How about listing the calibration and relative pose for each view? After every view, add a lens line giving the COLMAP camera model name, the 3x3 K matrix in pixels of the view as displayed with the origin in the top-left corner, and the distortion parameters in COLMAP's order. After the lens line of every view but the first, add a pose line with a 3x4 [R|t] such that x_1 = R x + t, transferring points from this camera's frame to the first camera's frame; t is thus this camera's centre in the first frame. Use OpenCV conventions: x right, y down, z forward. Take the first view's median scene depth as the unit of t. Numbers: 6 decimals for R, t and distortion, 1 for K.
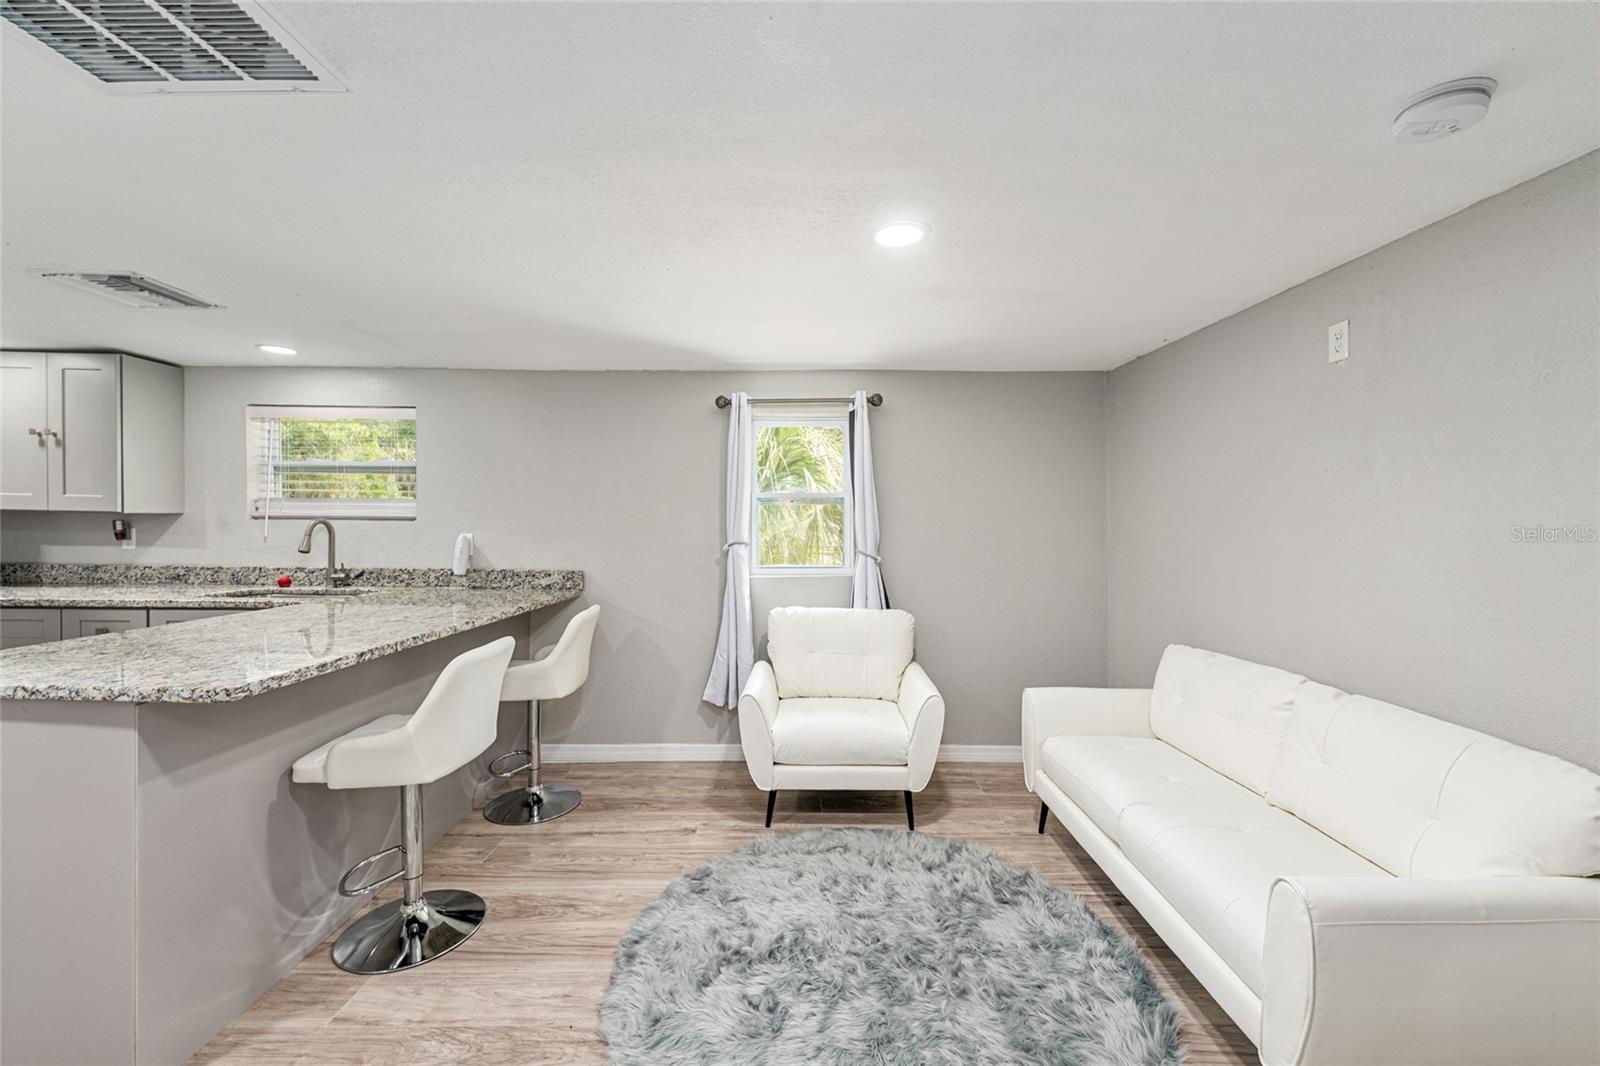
lens RADIAL K [[637.7, 0, 805.3], [0, 637.7, 531.6], [0, 0, 1]] dist [0.000442, 0.000038]
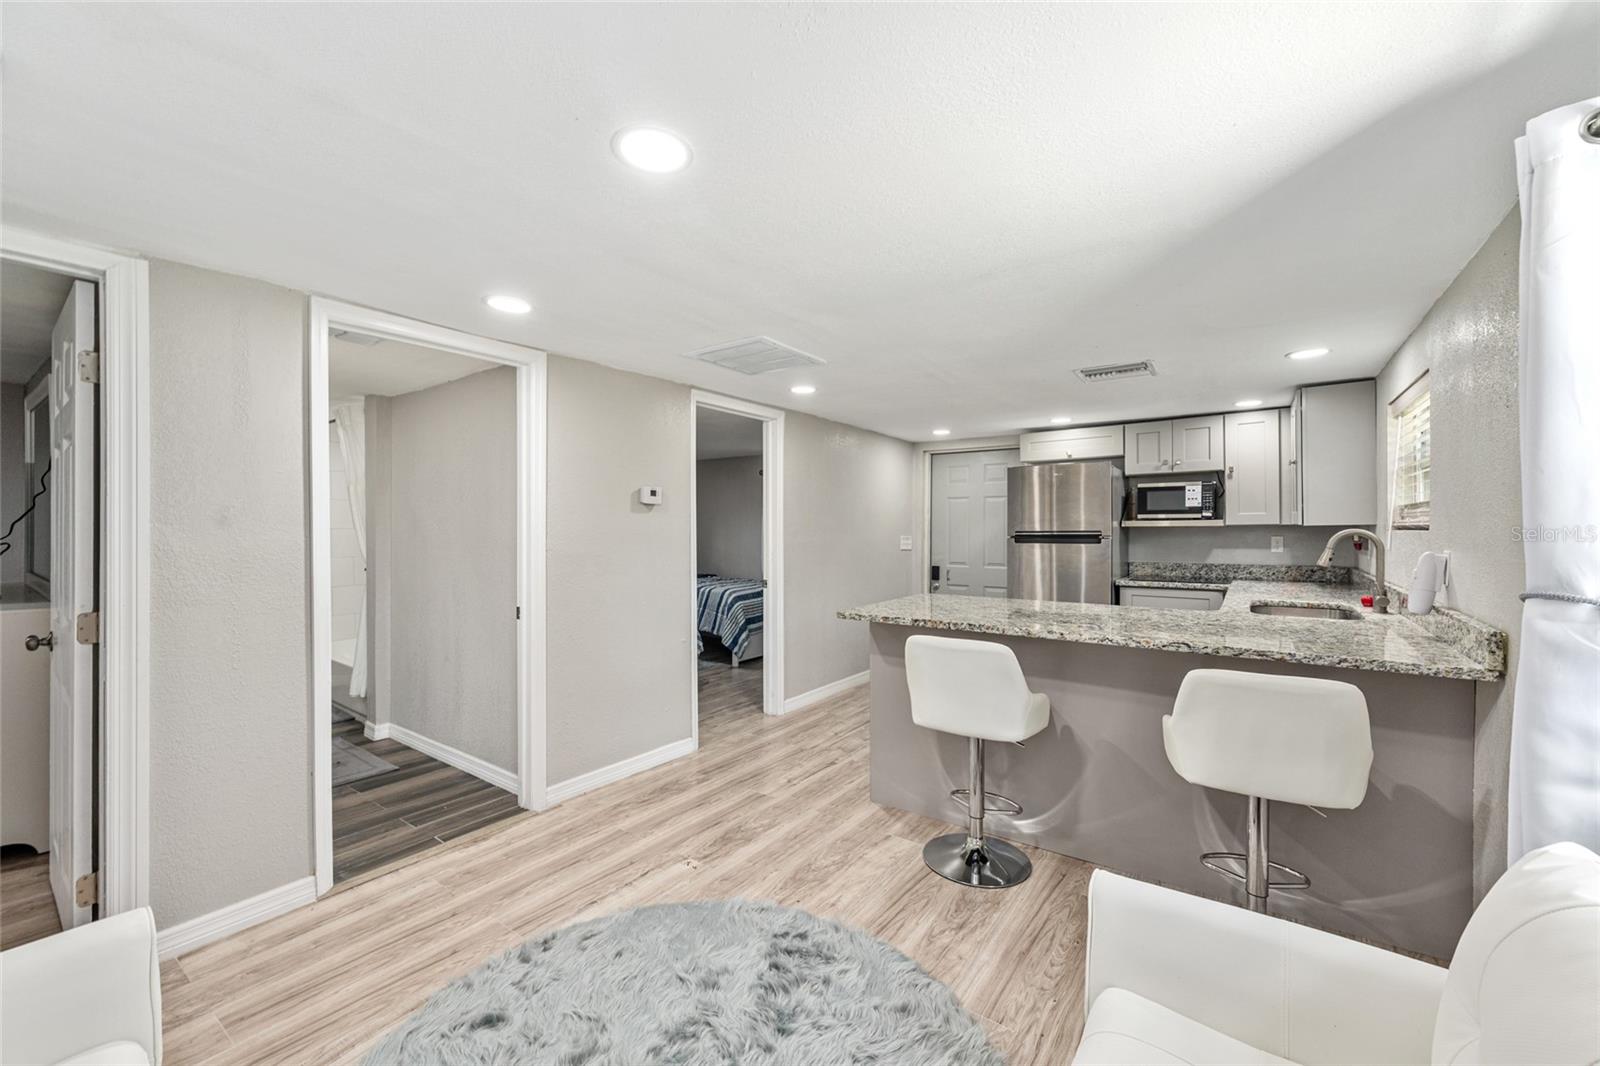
lens RADIAL K [[637.7, 0, 805.3], [0, 637.7, 531.6], [0, 0, 1]] dist [0.000442, 0.000038]
pose [[-0.577188, -0.004176, -0.816600, 0.370159], [-0.013200, 0.999904, 0.004216, -0.011161], [0.816504, 0.013212, -0.577188, 0.890417]]
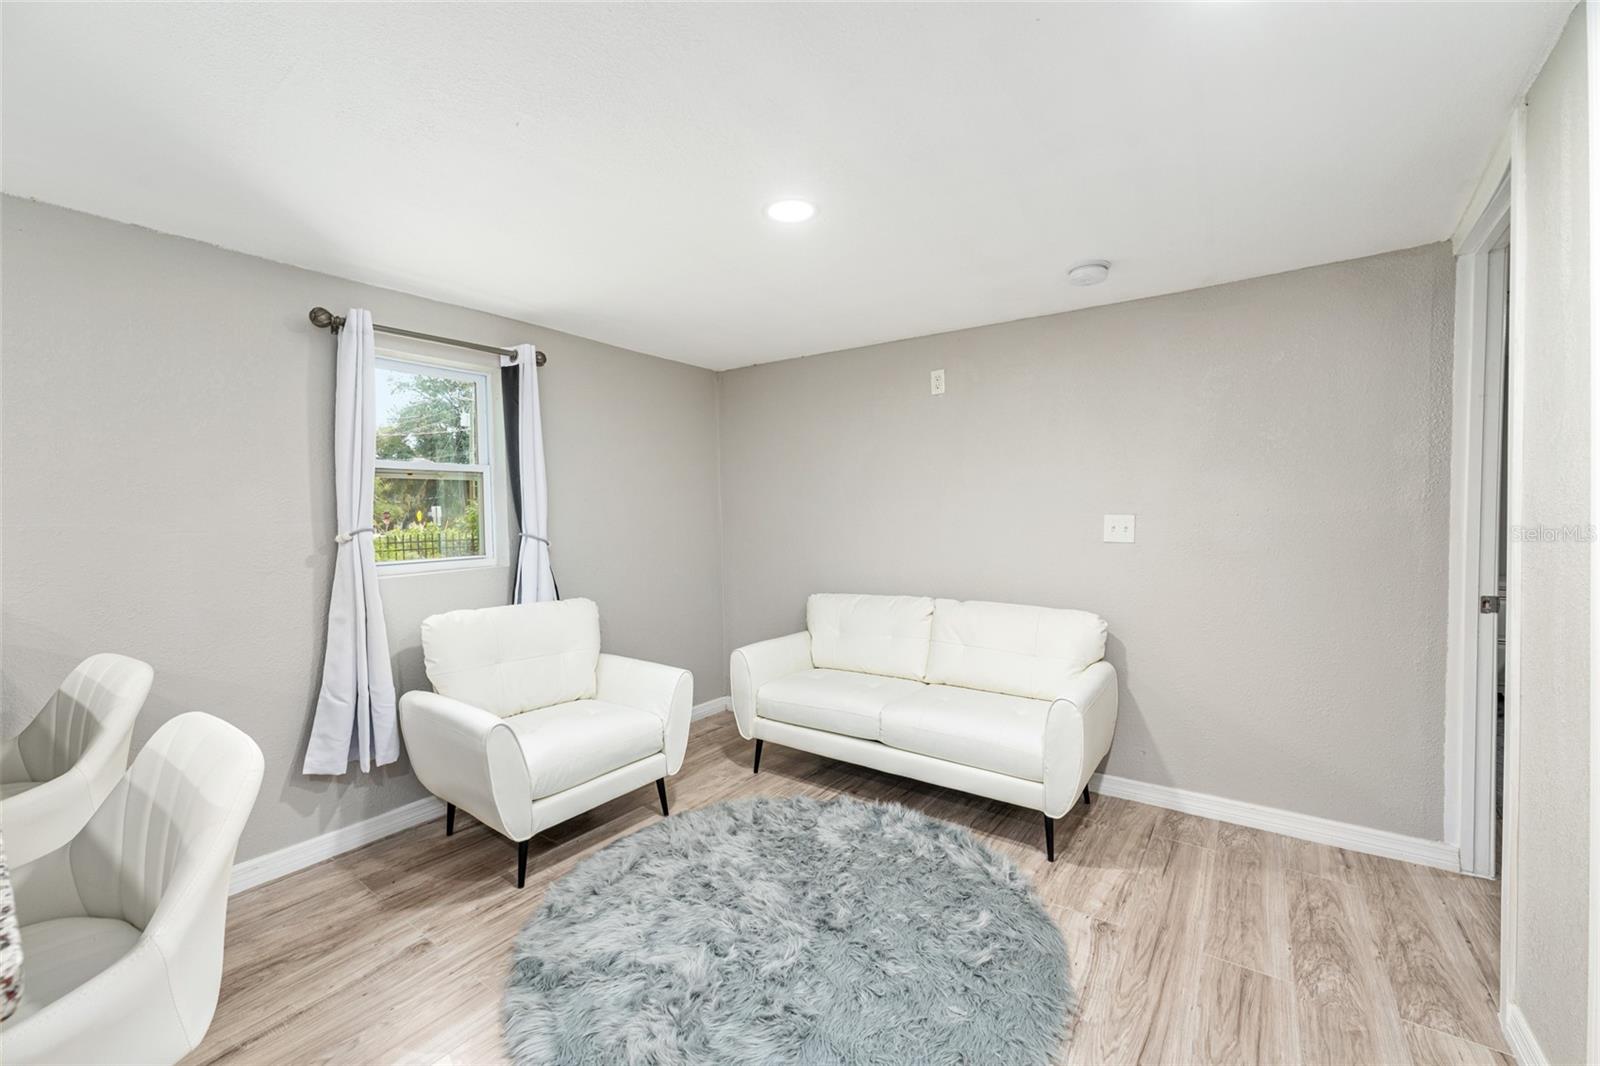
lens RADIAL K [[637.7, 0, 805.3], [0, 637.7, 531.6], [0, 0, 1]] dist [0.000442, 0.000038]
pose [[0.583120, -0.036577, 0.811562, -0.391298], [0.023626, 0.999327, 0.028064, 0.011167], [-0.812042, 0.002810, 0.583592, 0.213703]]
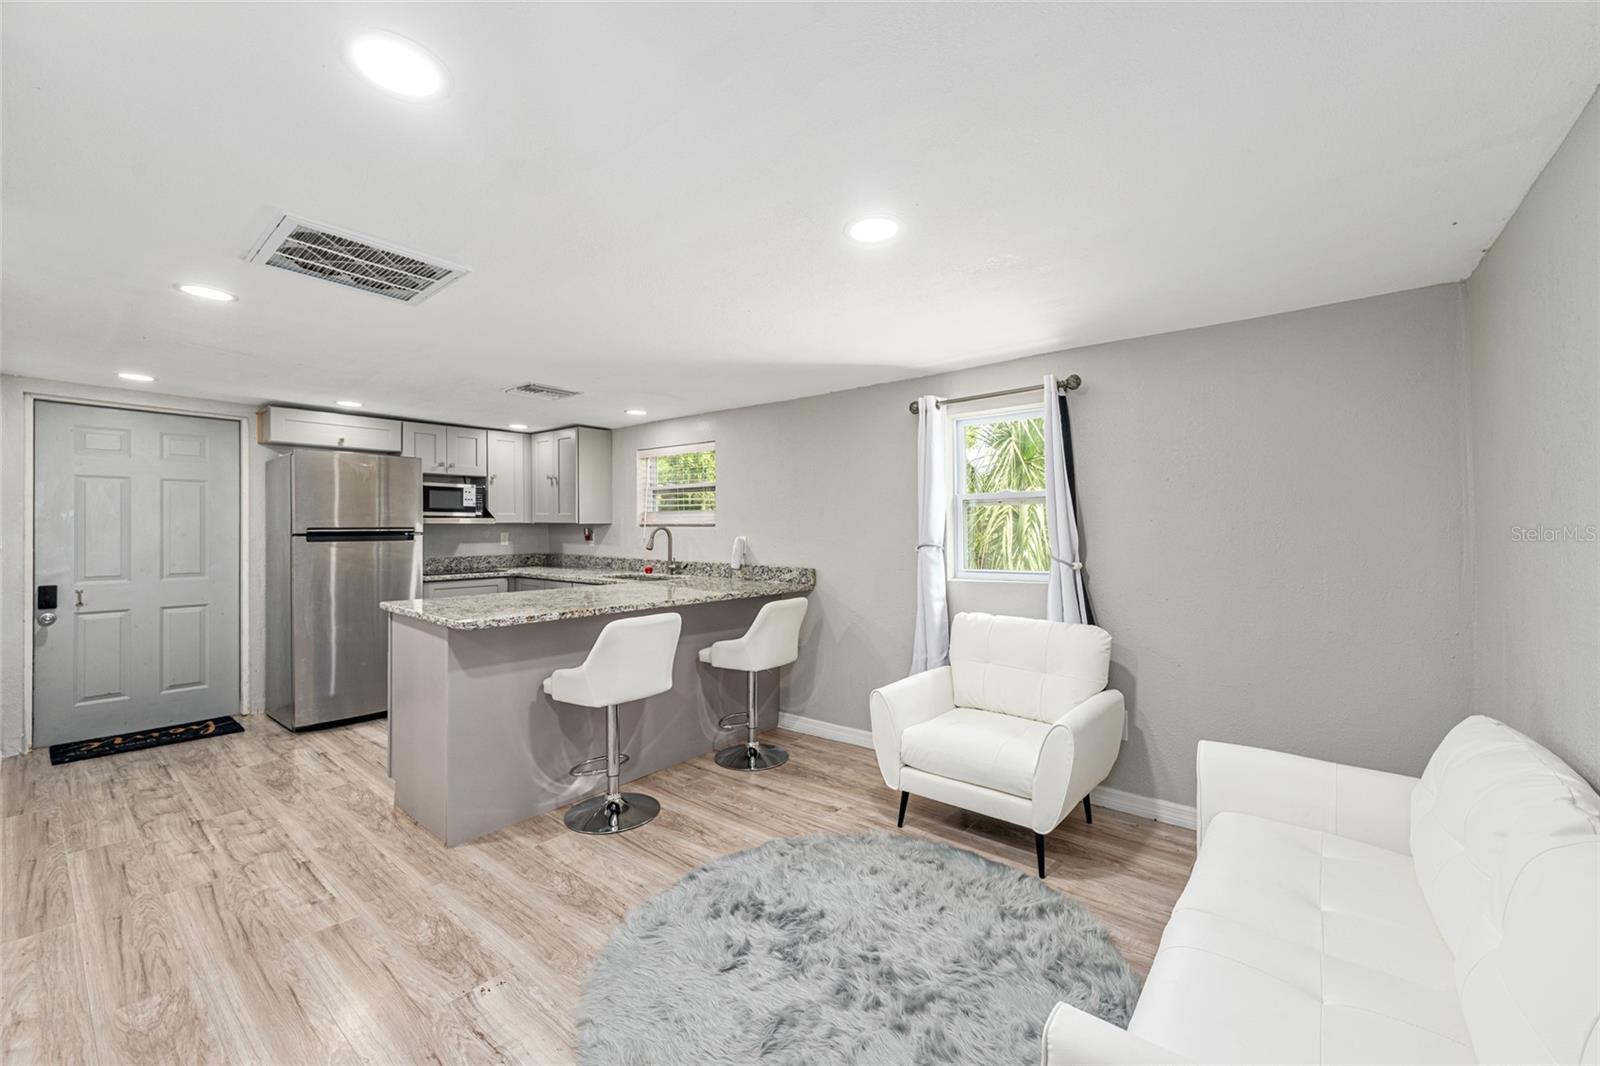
lens RADIAL K [[636.2, 0, 802.2], [0, 636.2, 524.6], [0, 0, 1]] dist [-0.001405, 0.000003]
pose [[0.775438, -0.012498, -0.631299, 0.380582], [-0.000623, 0.999788, -0.020559, 0.006020], [0.631423, 0.016335, 0.775267, 0.096948]]
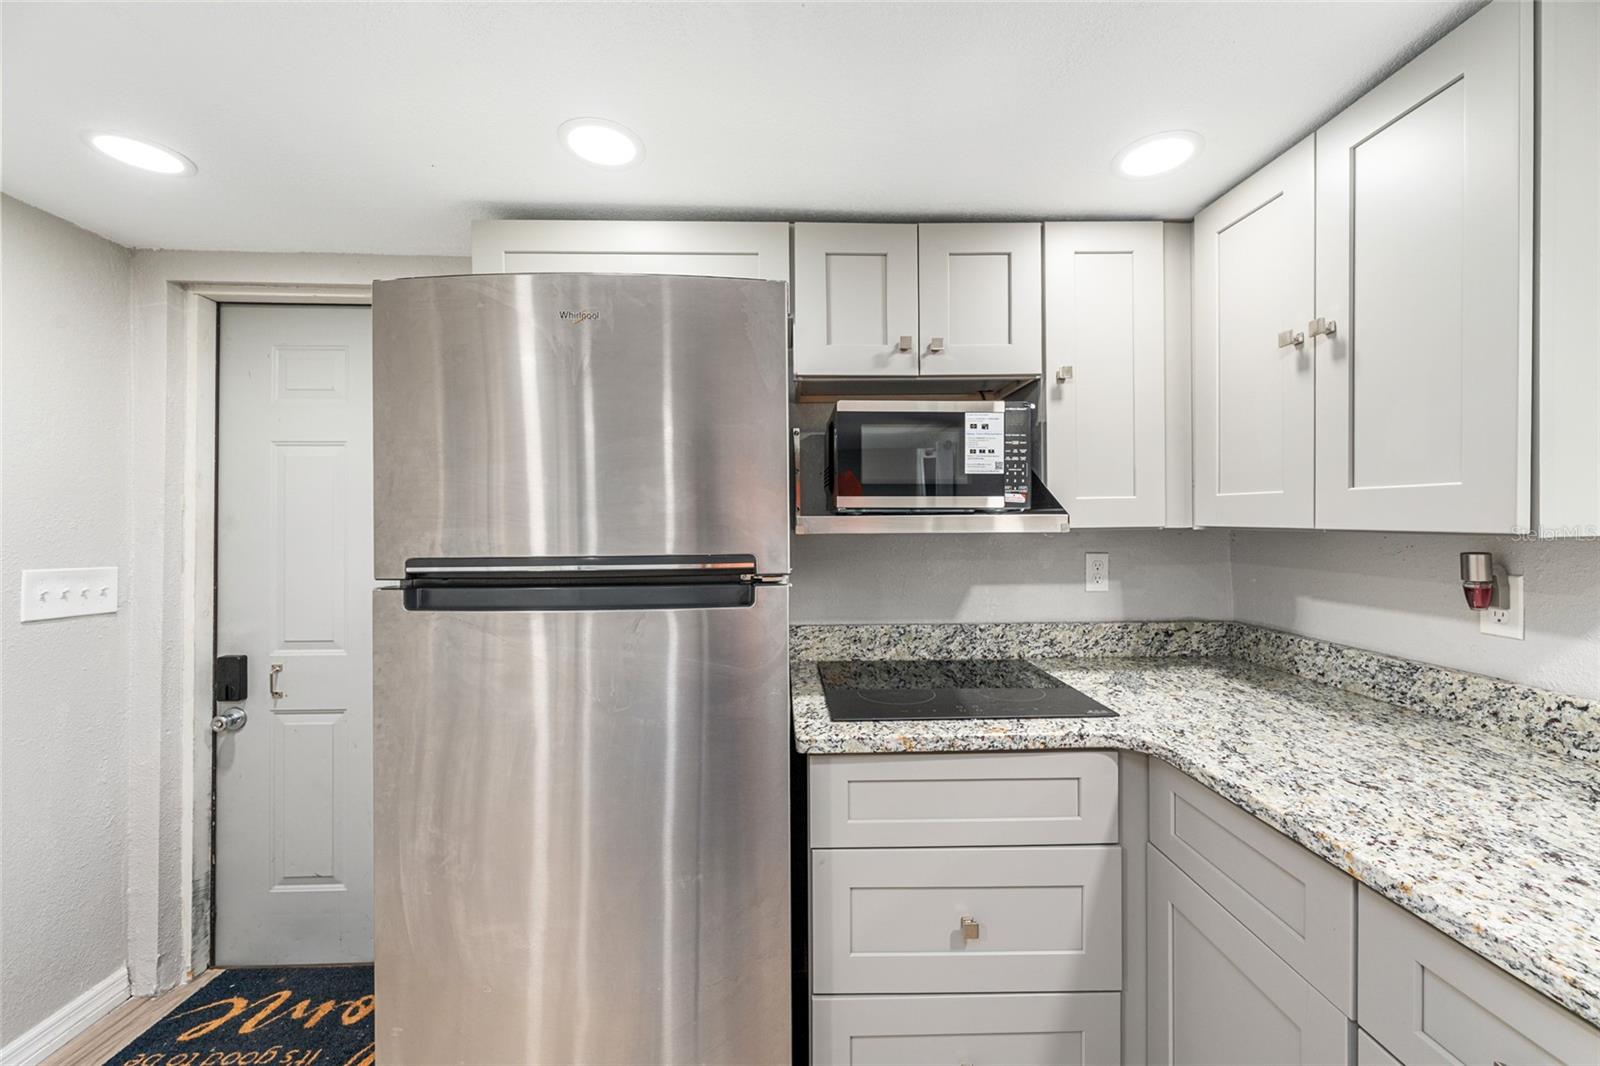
lens RADIAL K [[632.3, 0, 804.9], [0, 632.3, 531.1], [0, 0, 1]] dist [0.000604, -0.000271]
pose [[0.038831, 0.001867, -0.999244, -0.765102], [-0.007772, 0.999969, 0.001566, -0.028546], [0.999216, 0.007705, 0.038844, 0.634235]]
